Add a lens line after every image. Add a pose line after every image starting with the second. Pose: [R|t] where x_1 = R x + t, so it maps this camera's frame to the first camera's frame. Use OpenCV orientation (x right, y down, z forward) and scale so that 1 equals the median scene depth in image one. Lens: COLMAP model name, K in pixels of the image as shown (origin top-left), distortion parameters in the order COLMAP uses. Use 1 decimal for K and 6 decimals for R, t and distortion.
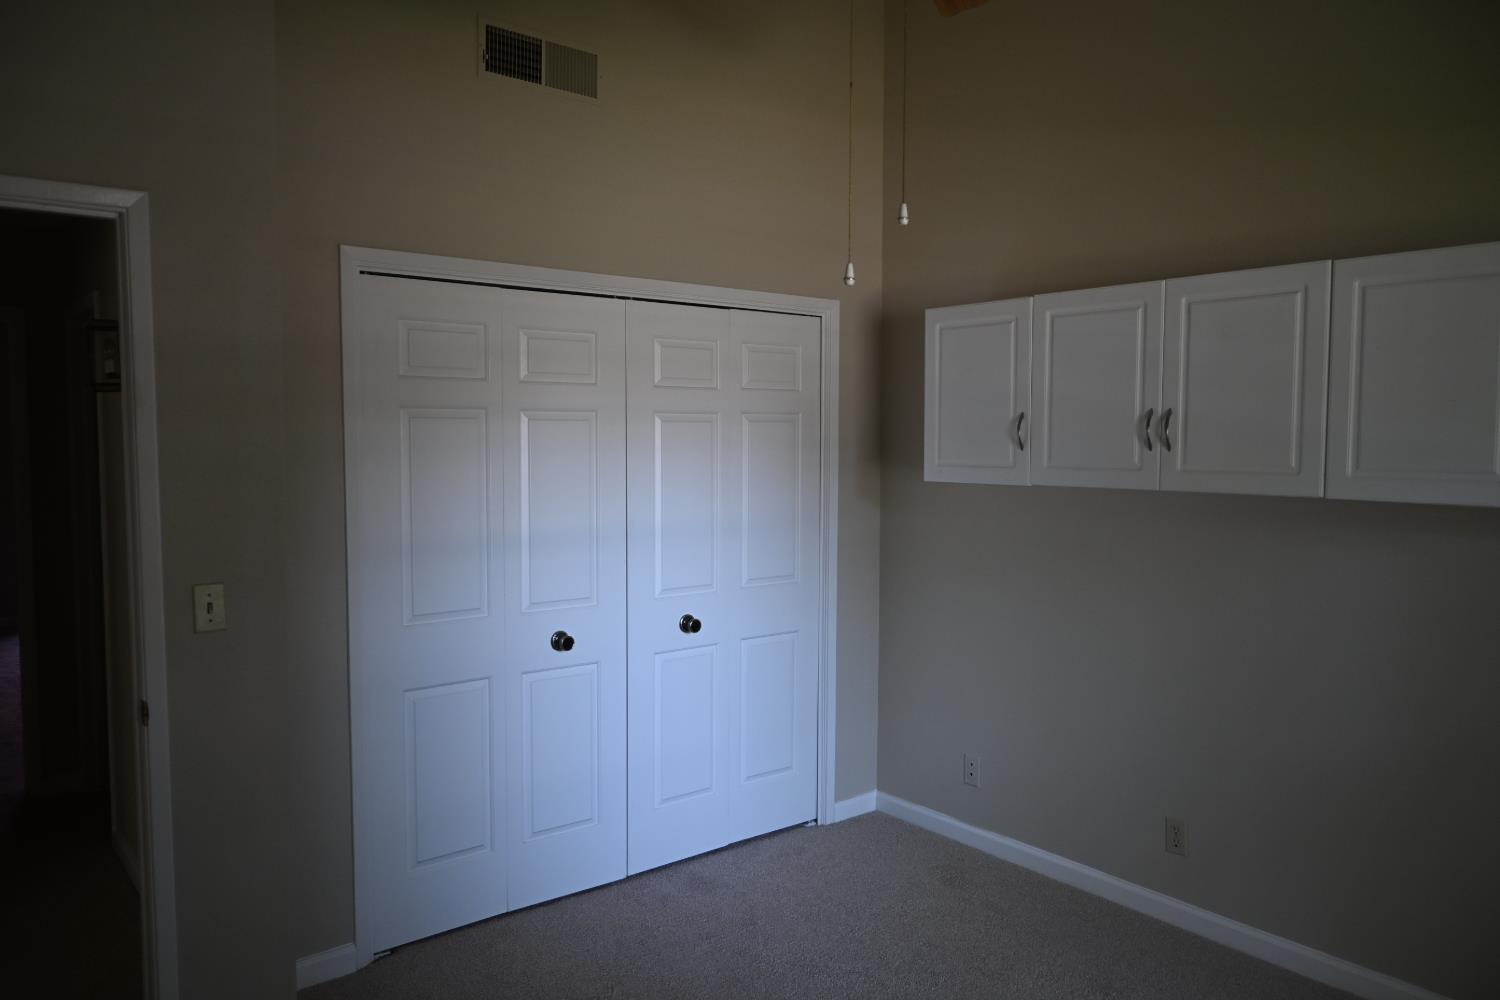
lens RADIAL K [[1065.3, 0, 737.9], [0, 1065.3, 499.1], [0, 0, 1]] dist [-0.011891, 0.001611]
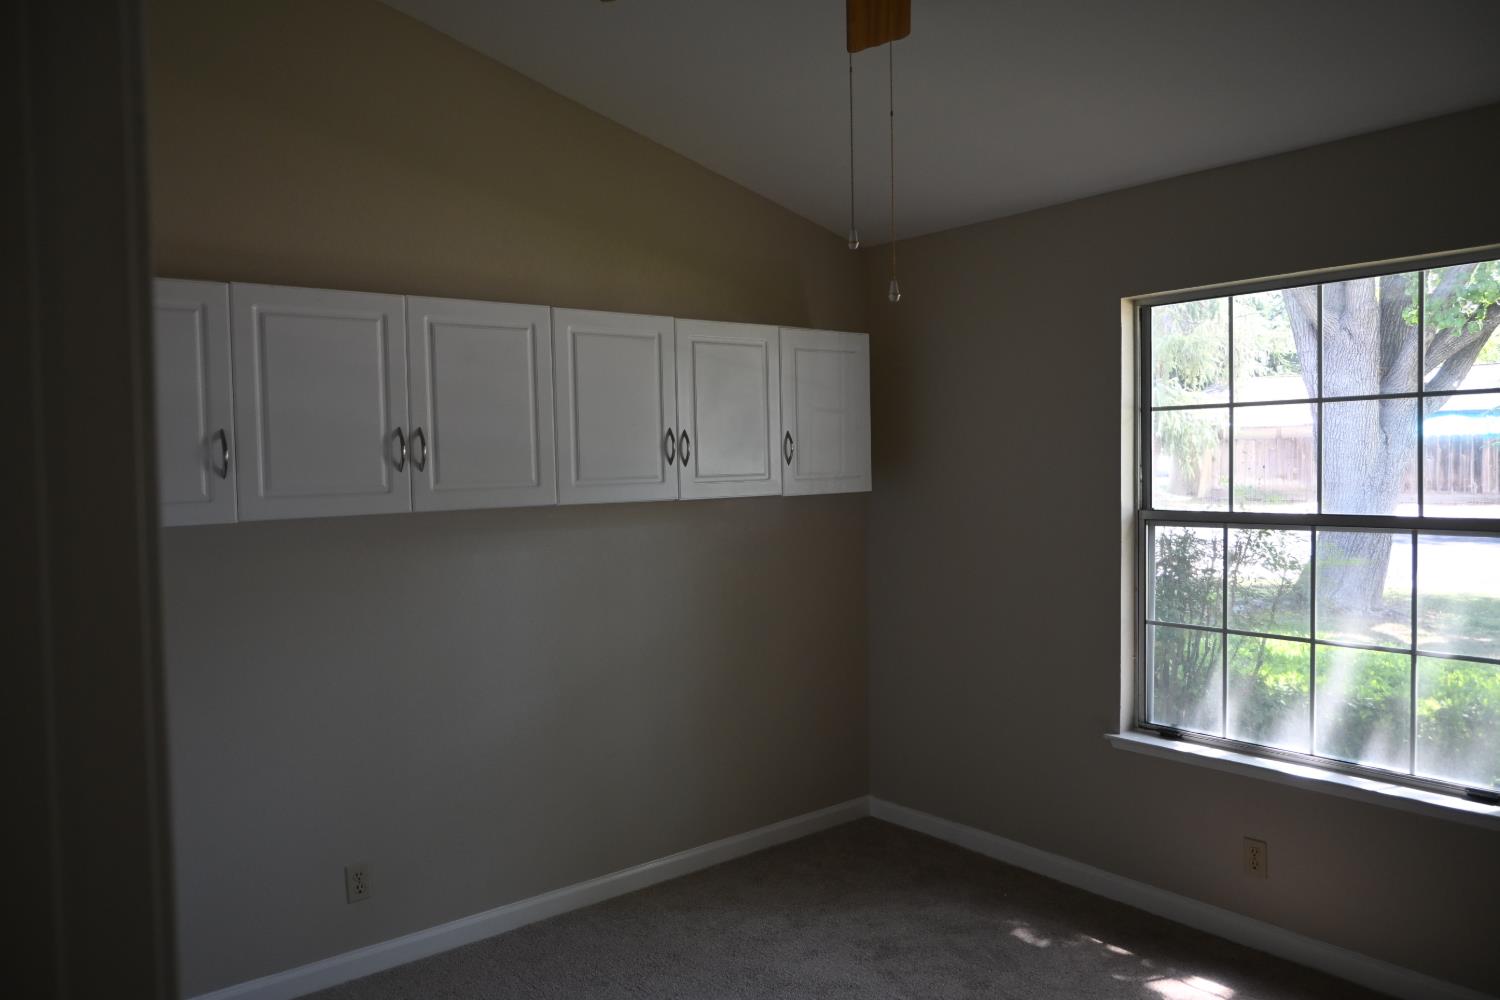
lens RADIAL K [[1065.3, 0, 737.9], [0, 1065.3, 499.1], [0, 0, 1]] dist [-0.011891, 0.001611]
pose [[0.011491, -0.045046, 0.998919, -1.079280], [0.076417, 0.996103, 0.044040, -0.078044], [-0.997010, 0.075828, 0.014888, 1.322722]]
